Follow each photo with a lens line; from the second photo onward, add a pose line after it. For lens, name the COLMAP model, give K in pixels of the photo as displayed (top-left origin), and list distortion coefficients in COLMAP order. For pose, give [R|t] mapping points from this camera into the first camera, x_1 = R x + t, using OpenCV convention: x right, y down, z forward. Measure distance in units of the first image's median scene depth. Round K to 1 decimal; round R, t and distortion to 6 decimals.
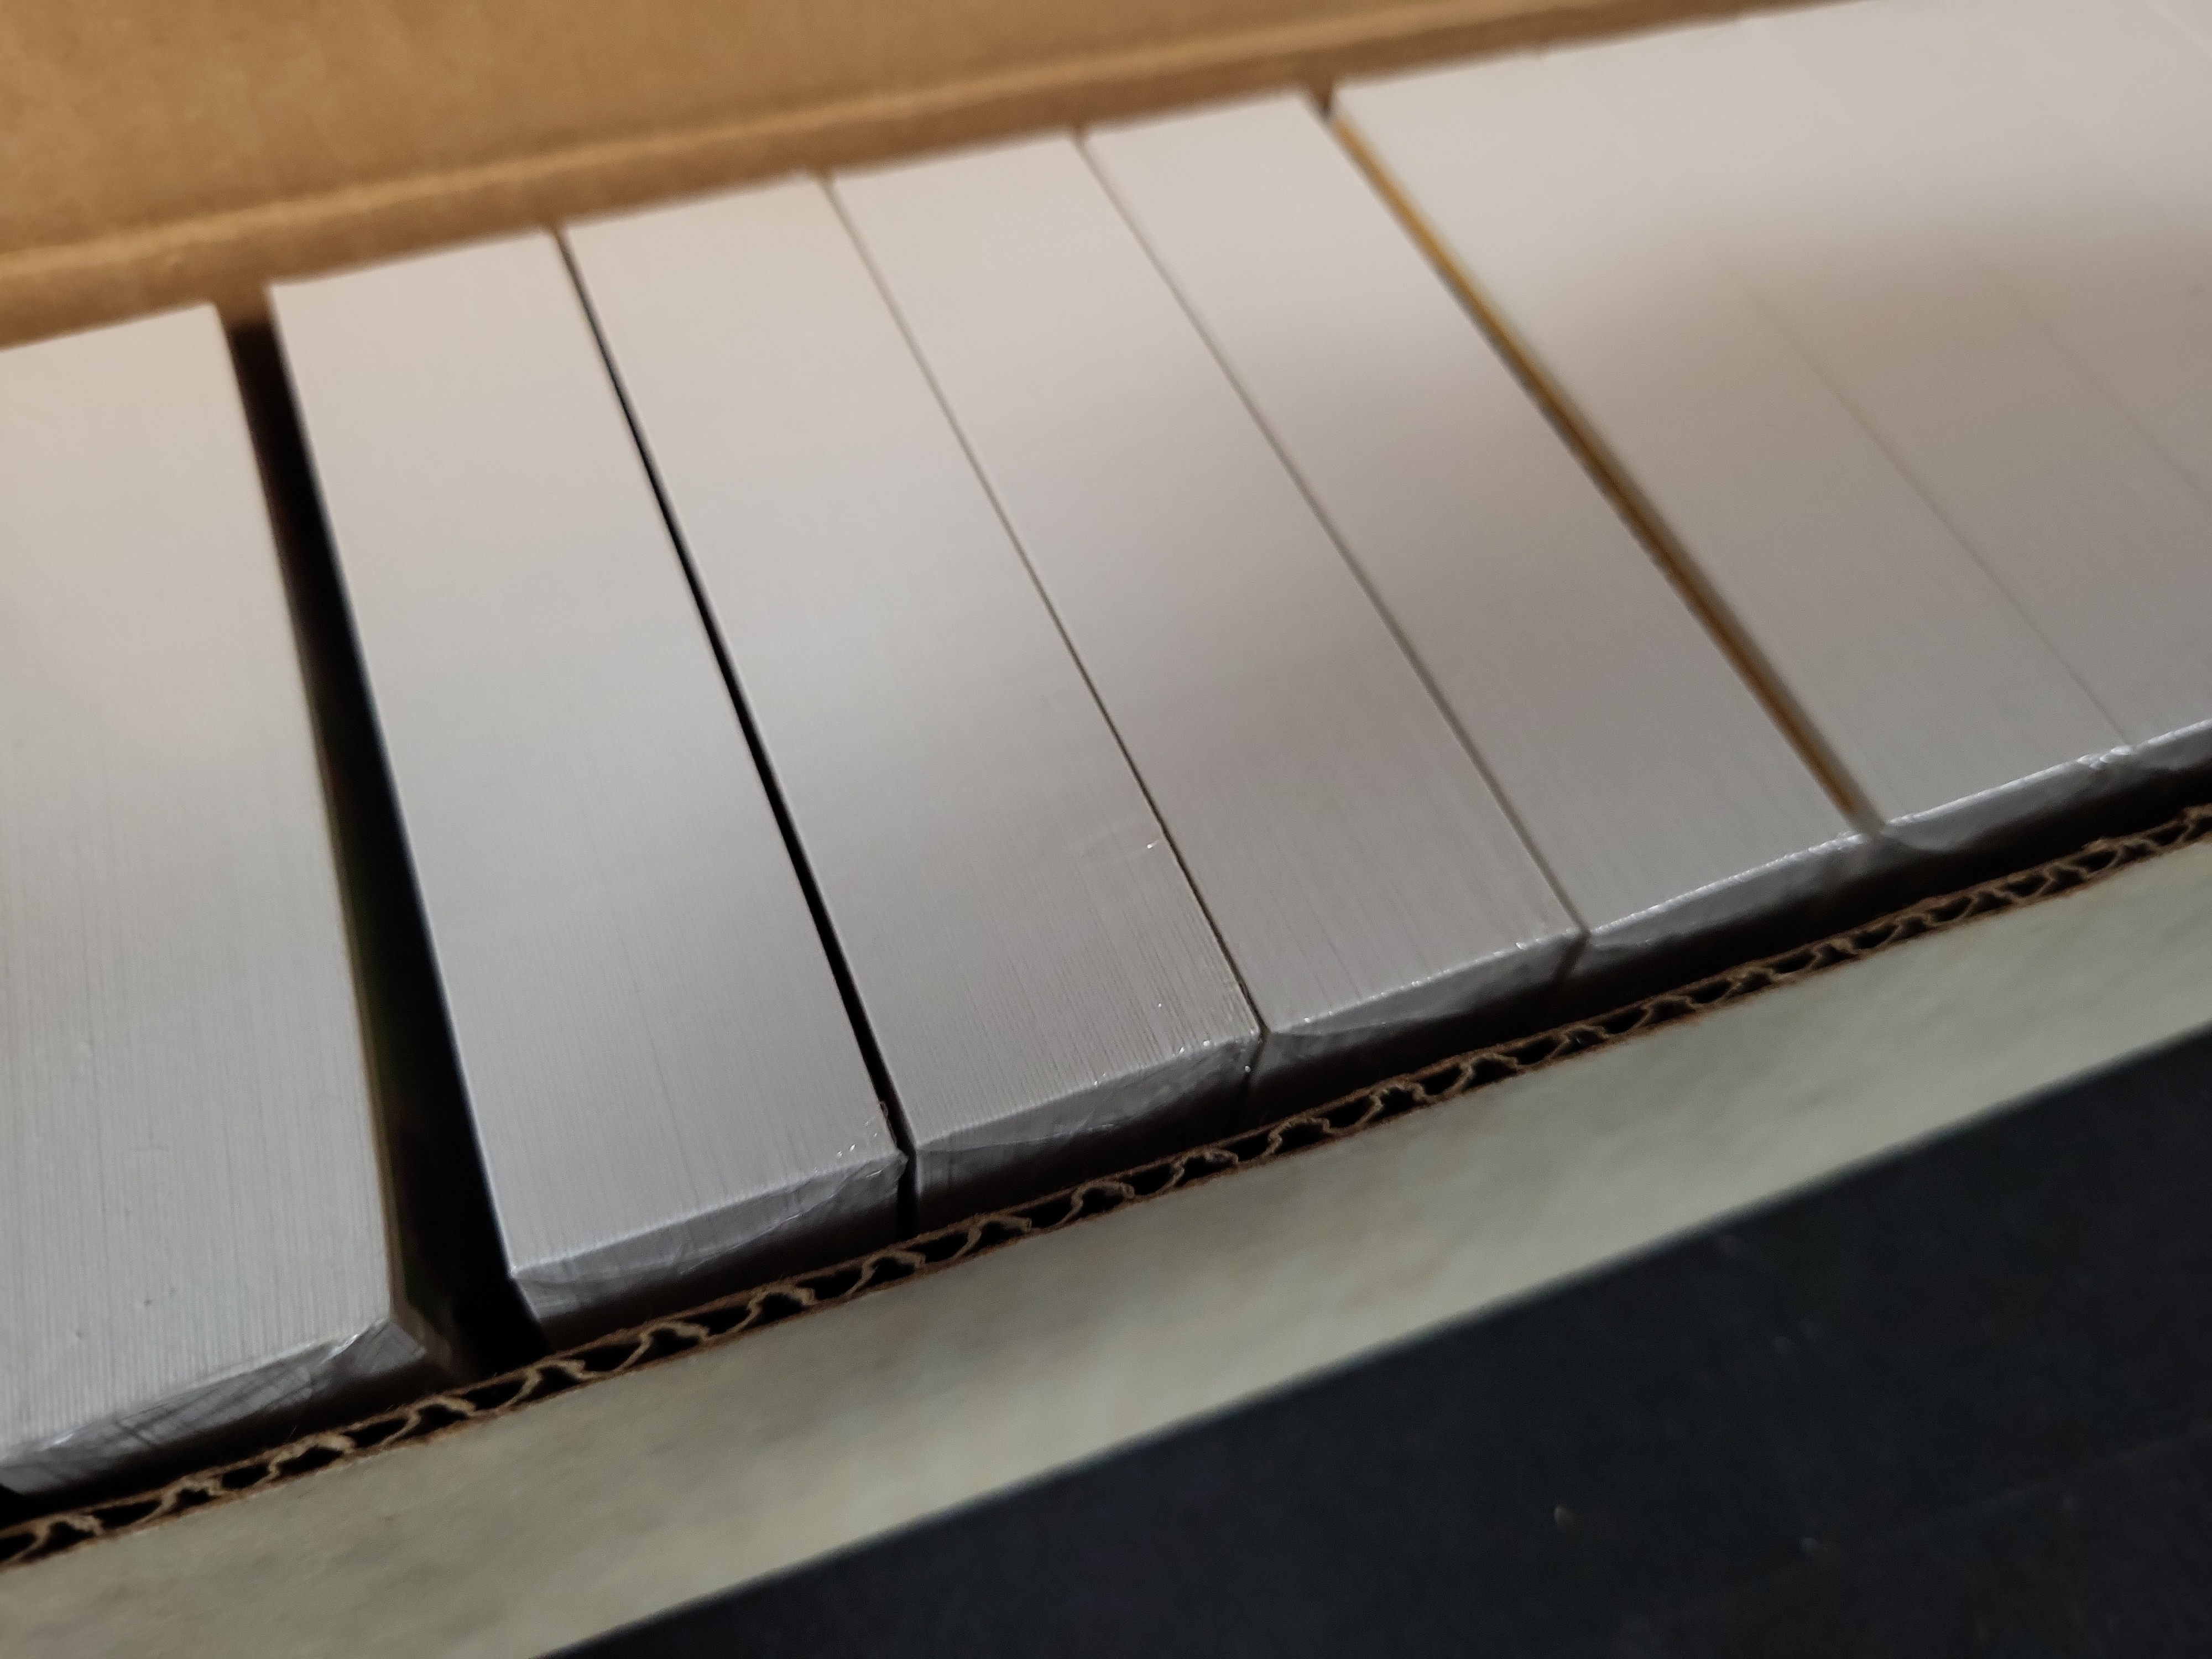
lens RADIAL K [[1951.1, 0, 1106.0], [0, 1951.1, 829.5], [0, 0, 1]] dist [-0.020147, -0.006814]
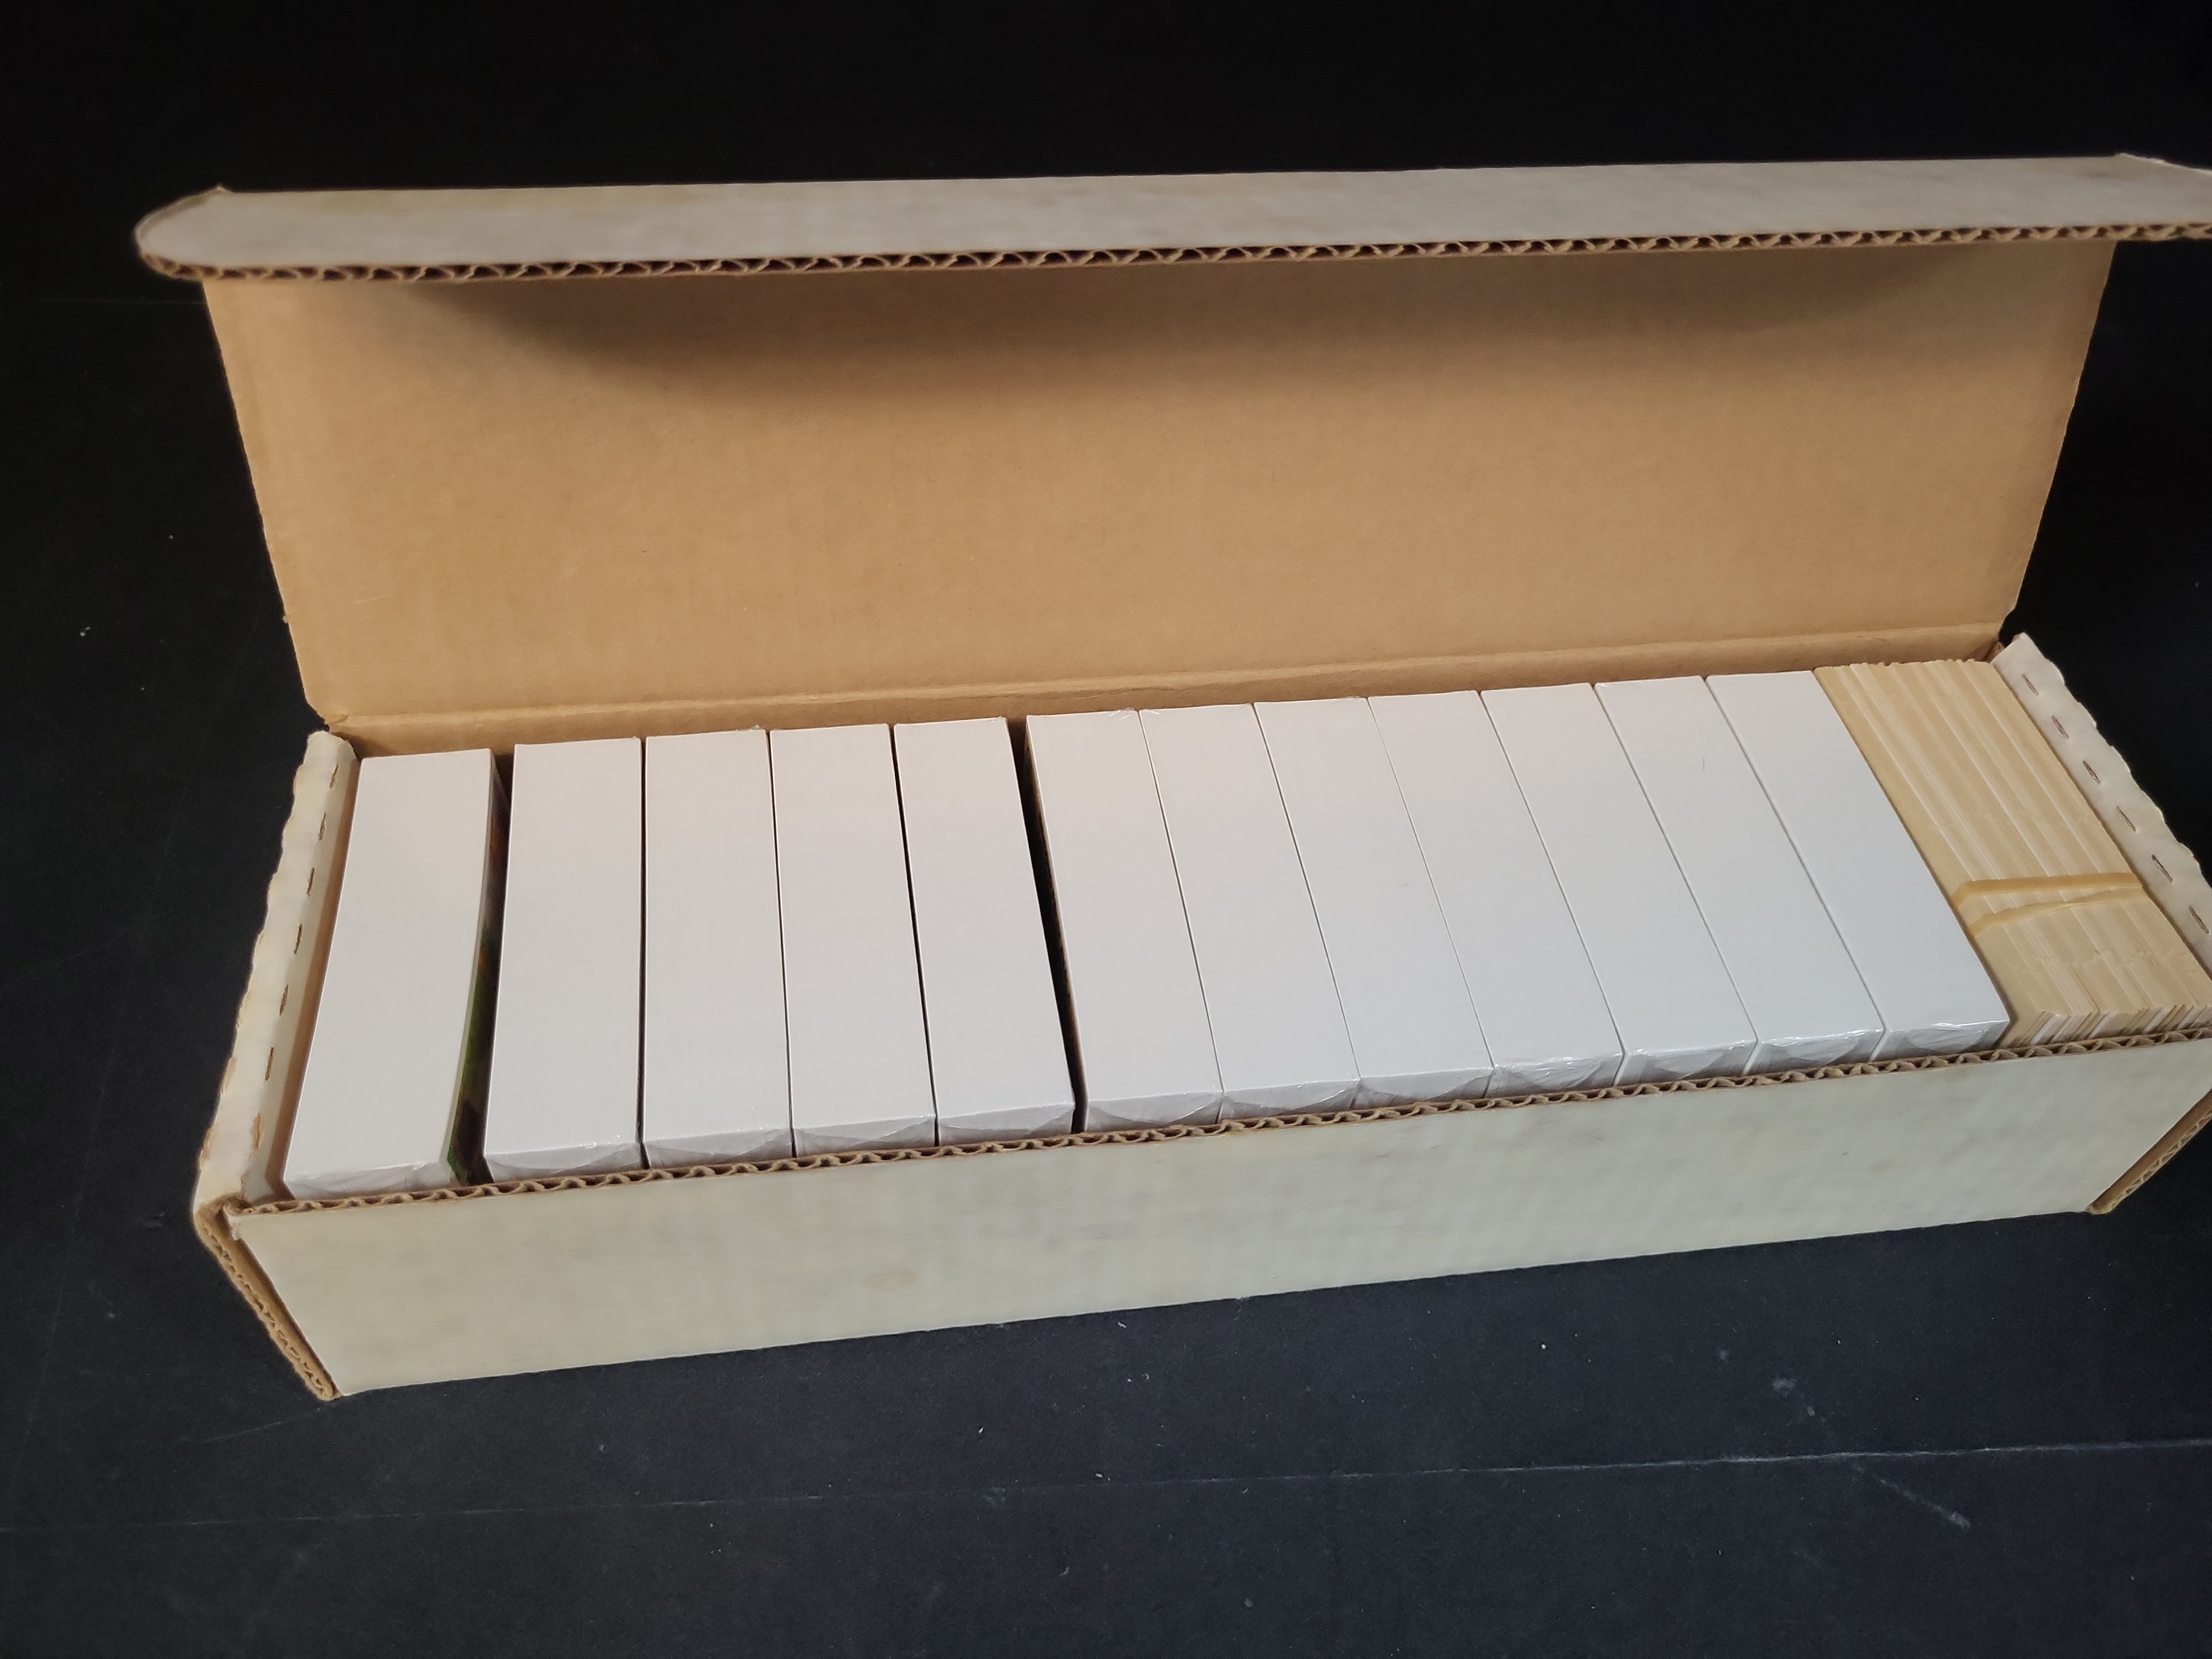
lens RADIAL K [[1951.1, 0, 1106.0], [0, 1951.1, 829.5], [0, 0, 1]] dist [-0.020147, -0.006814]
pose [[0.973732, 0.147897, -0.173123, 0.630268], [-0.174275, 0.973415, -0.148631, 0.028474], [0.146538, 0.174898, 0.973621, -1.060255]]
